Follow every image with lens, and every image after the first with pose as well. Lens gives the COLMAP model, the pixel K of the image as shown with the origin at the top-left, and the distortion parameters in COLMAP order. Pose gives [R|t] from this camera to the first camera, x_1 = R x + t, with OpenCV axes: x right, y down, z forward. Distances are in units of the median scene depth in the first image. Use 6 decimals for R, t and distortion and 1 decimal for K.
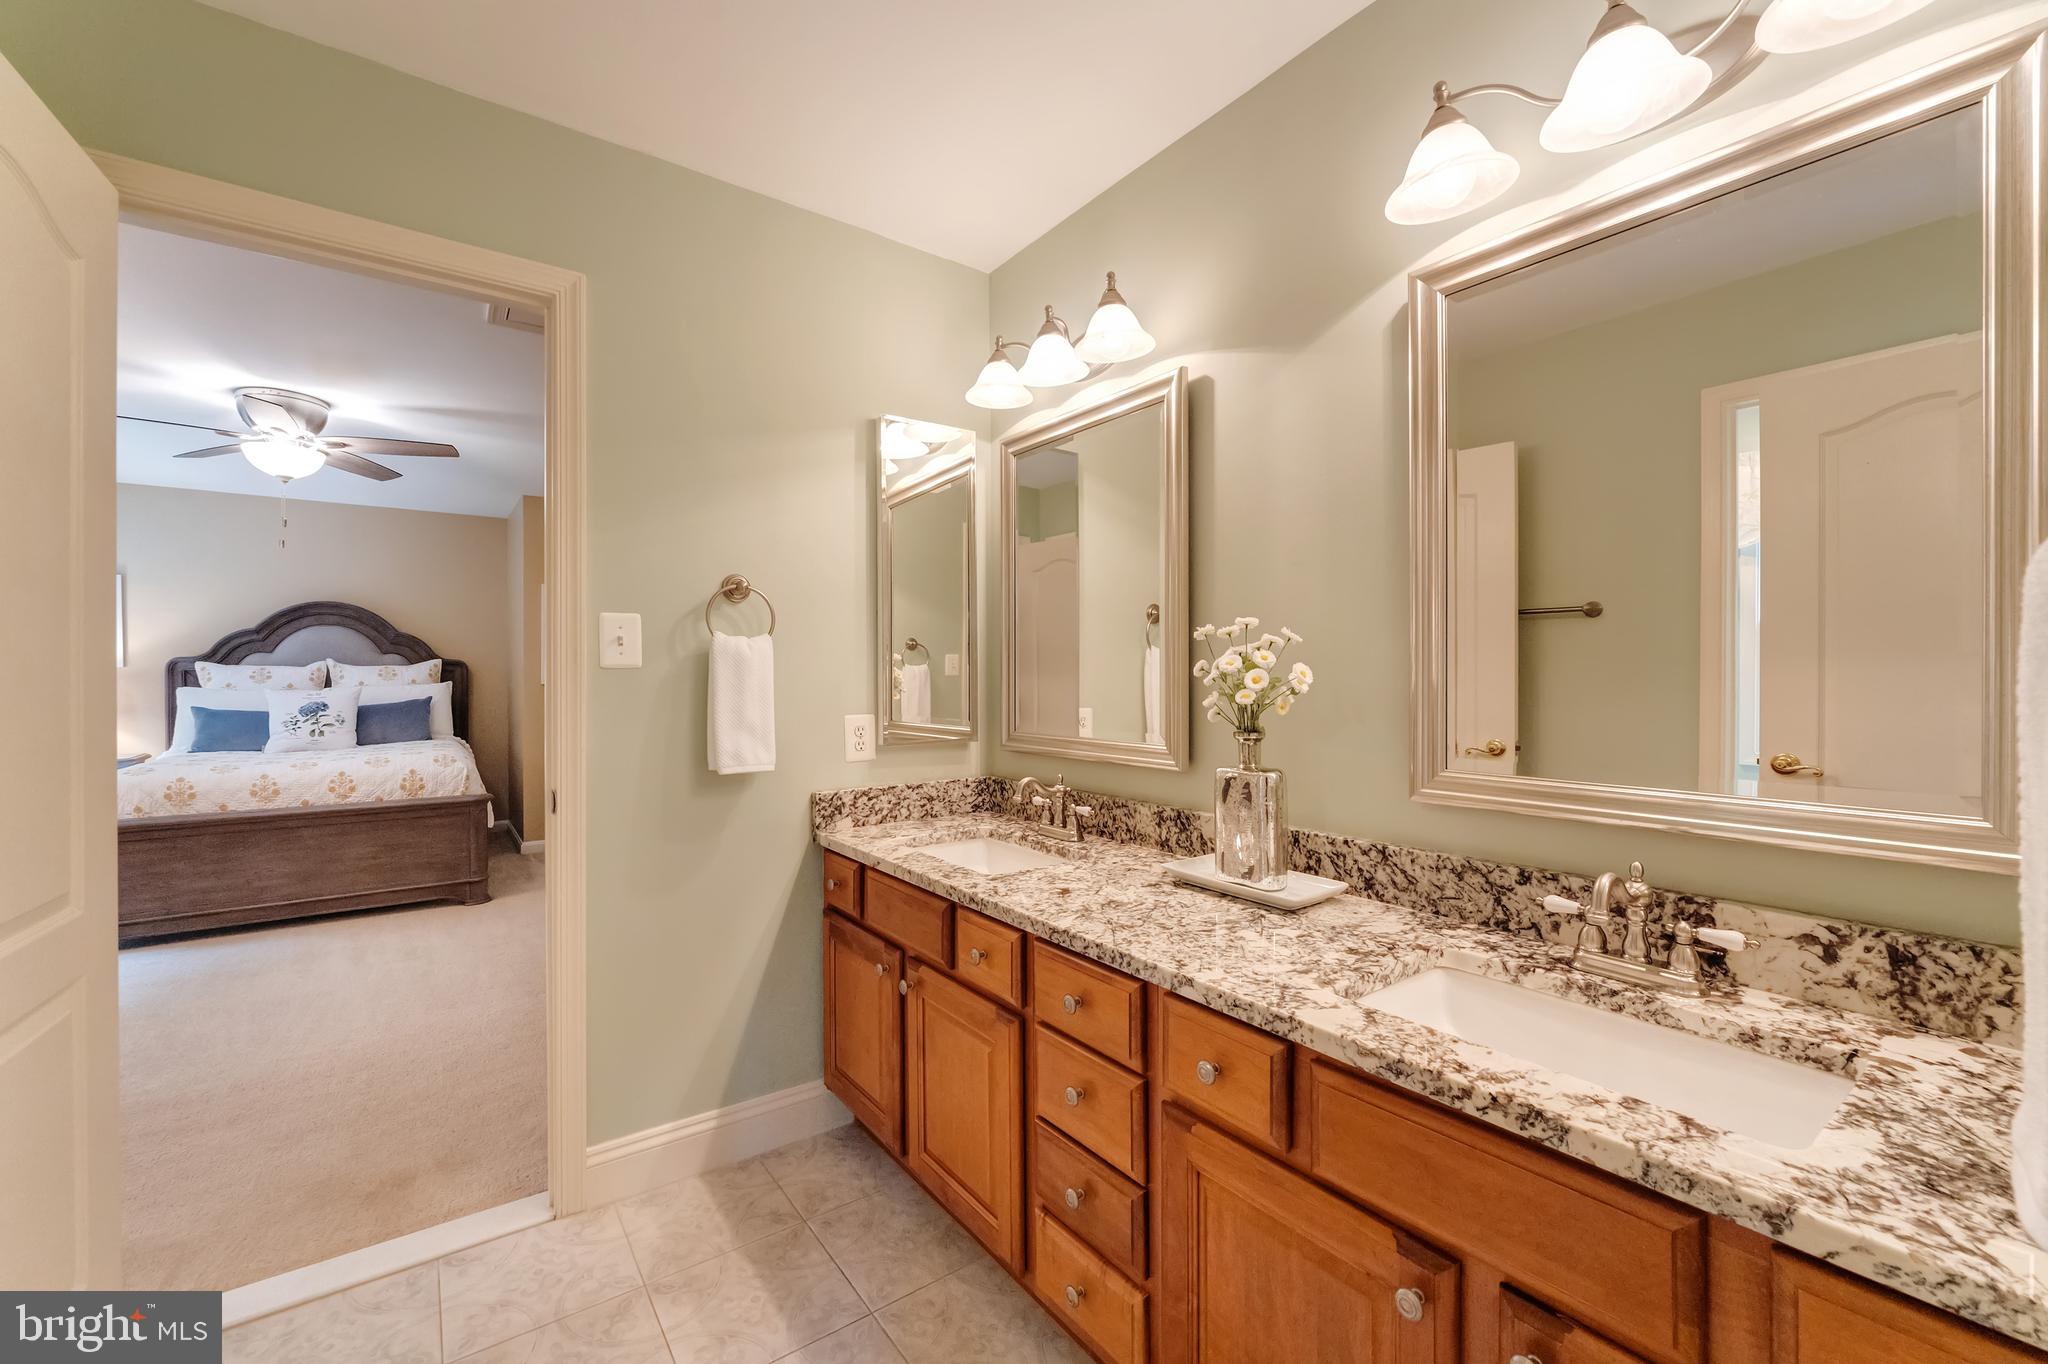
lens RADIAL K [[851.5, 0, 1016.7], [0, 851.5, 668.7], [0, 0, 1]] dist [-0.001088, -0.000010]
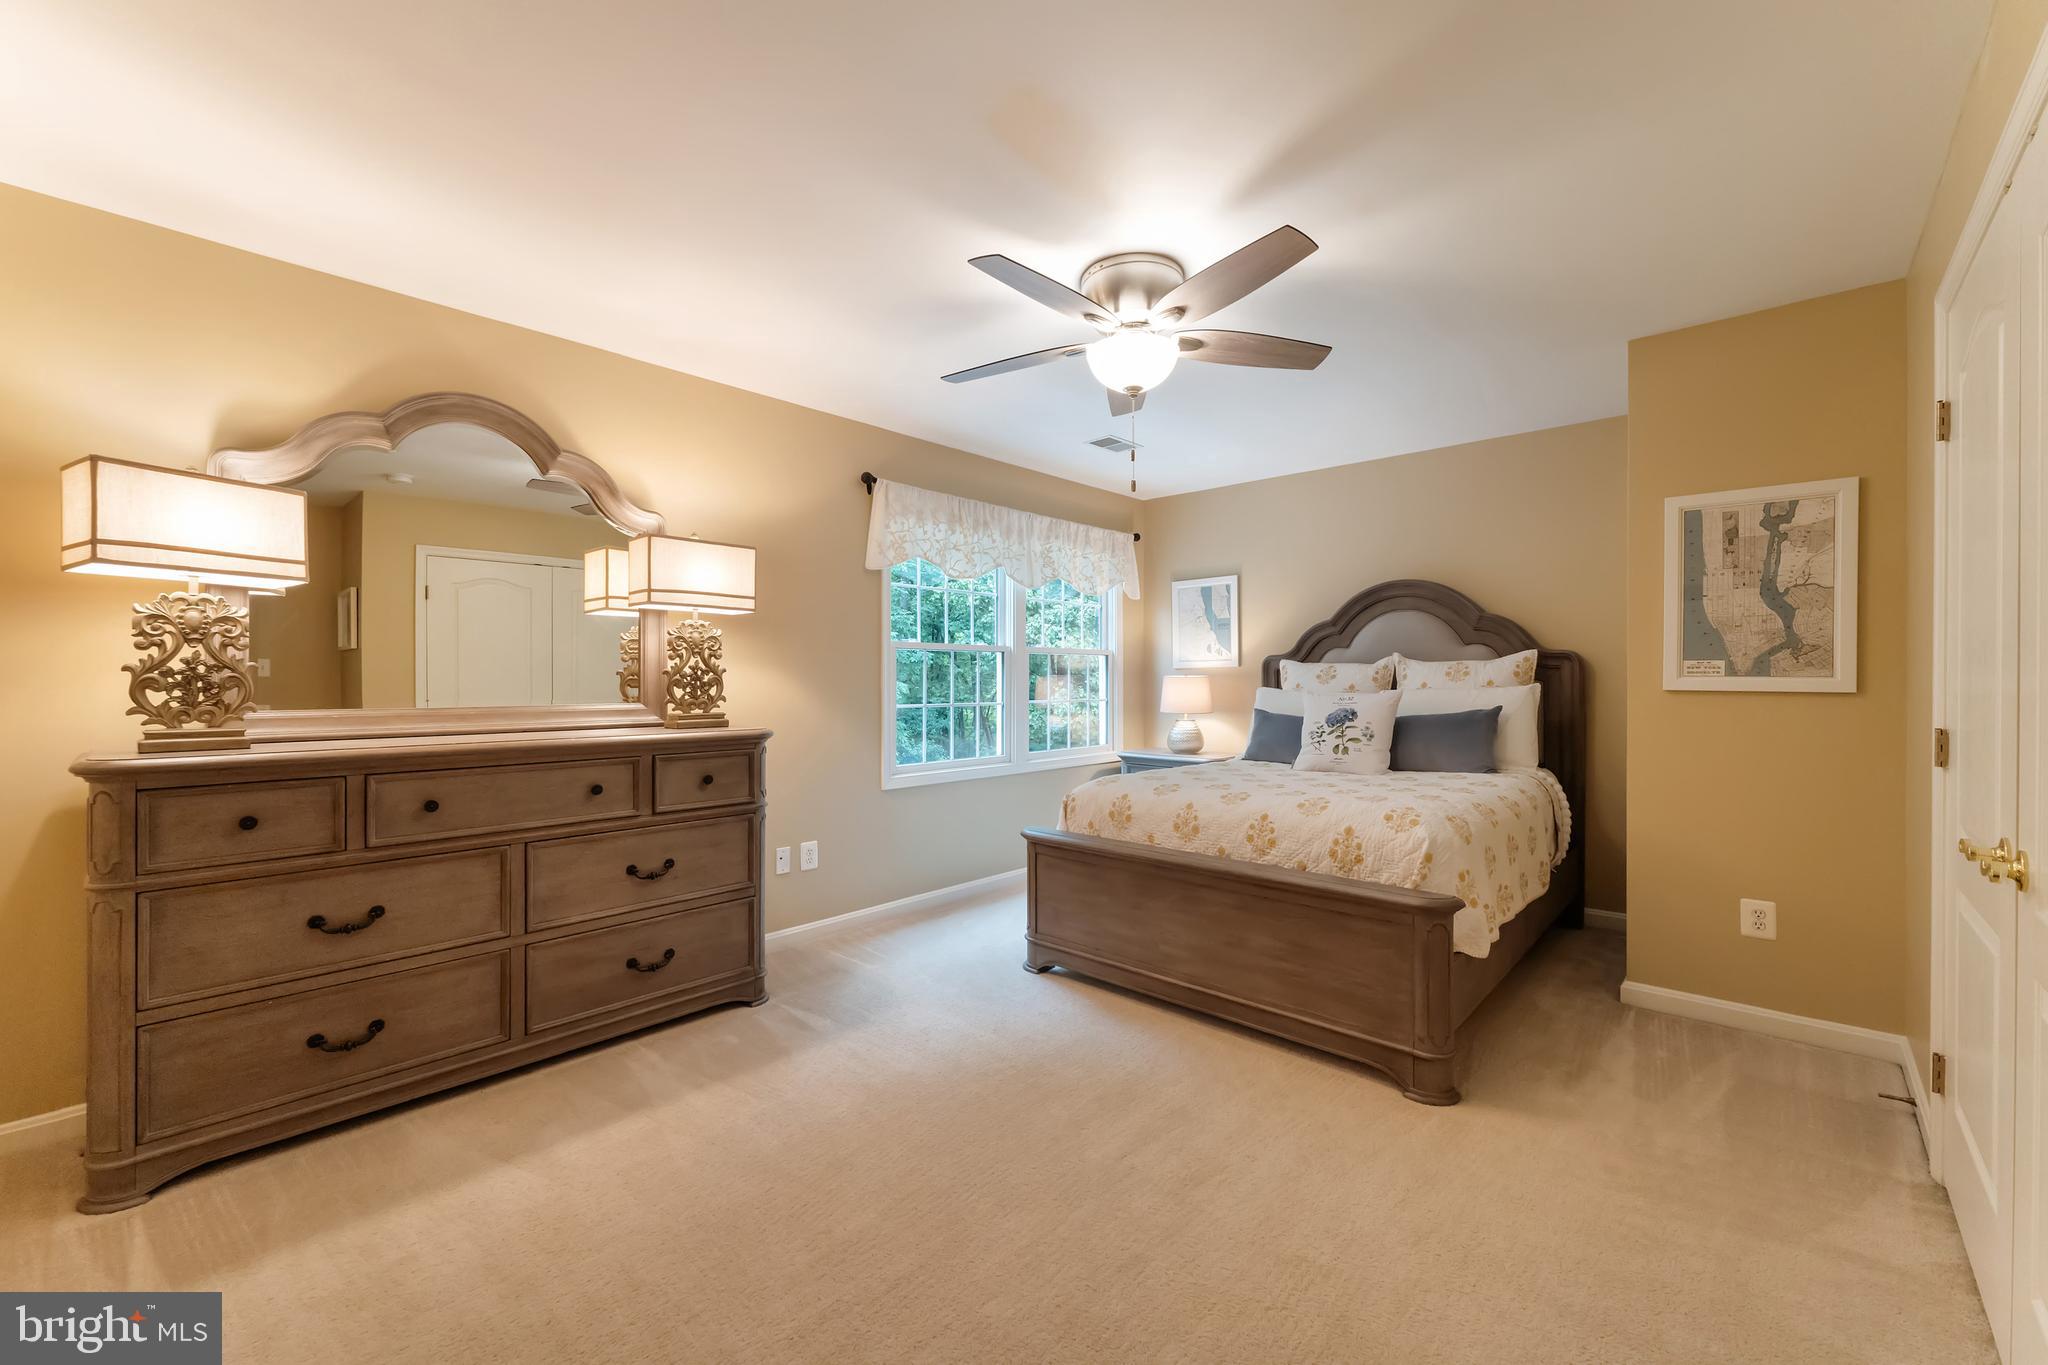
lens RADIAL K [[811.4, 0, 1024.0], [0, 811.4, 682.5], [0, 0, 1]] dist [-0.000147, -0.000025]
pose [[0.196730, 0.006740, -0.980435, -0.161092], [0.006728, 0.999944, 0.008224, 0.007376], [0.980435, -0.008215, 0.196674, 0.565113]]
